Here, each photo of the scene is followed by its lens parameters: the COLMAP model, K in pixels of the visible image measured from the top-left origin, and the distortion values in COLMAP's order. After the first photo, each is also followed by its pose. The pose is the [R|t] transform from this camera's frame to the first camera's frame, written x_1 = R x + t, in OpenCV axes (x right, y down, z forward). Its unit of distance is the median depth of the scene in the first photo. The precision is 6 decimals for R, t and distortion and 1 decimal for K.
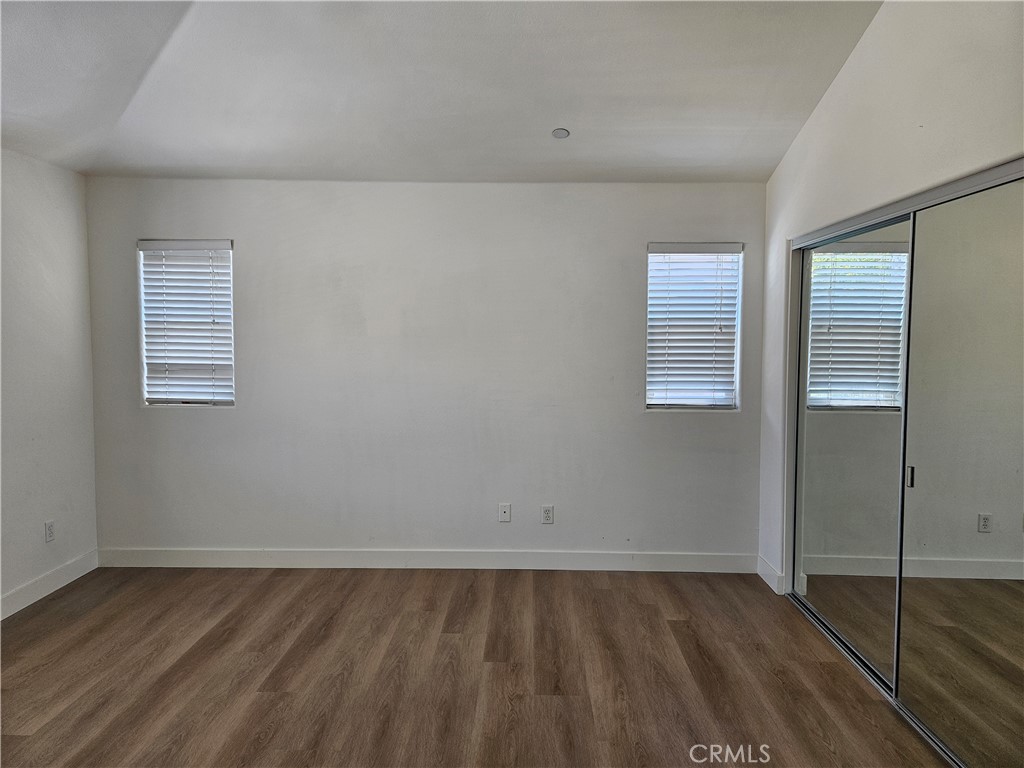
lens RADIAL K [[683.5, 0, 506.8], [0, 683.5, 386.4], [0, 0, 1]] dist [0.088526, -0.079442]
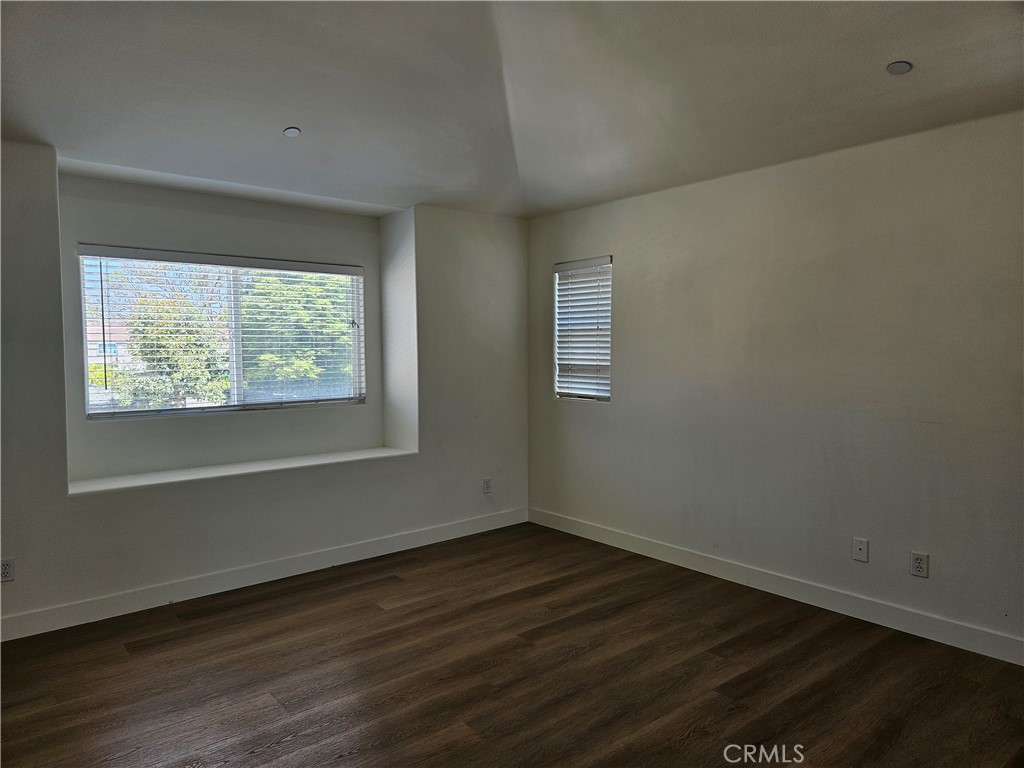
lens RADIAL K [[683.5, 0, 506.8], [0, 683.5, 386.4], [0, 0, 1]] dist [0.088526, -0.079442]
pose [[0.650356, 0.031346, -0.758982, 0.380612], [-0.043676, 0.999038, 0.003835, 0.006940], [0.758373, 0.030655, 0.651100, 0.152981]]
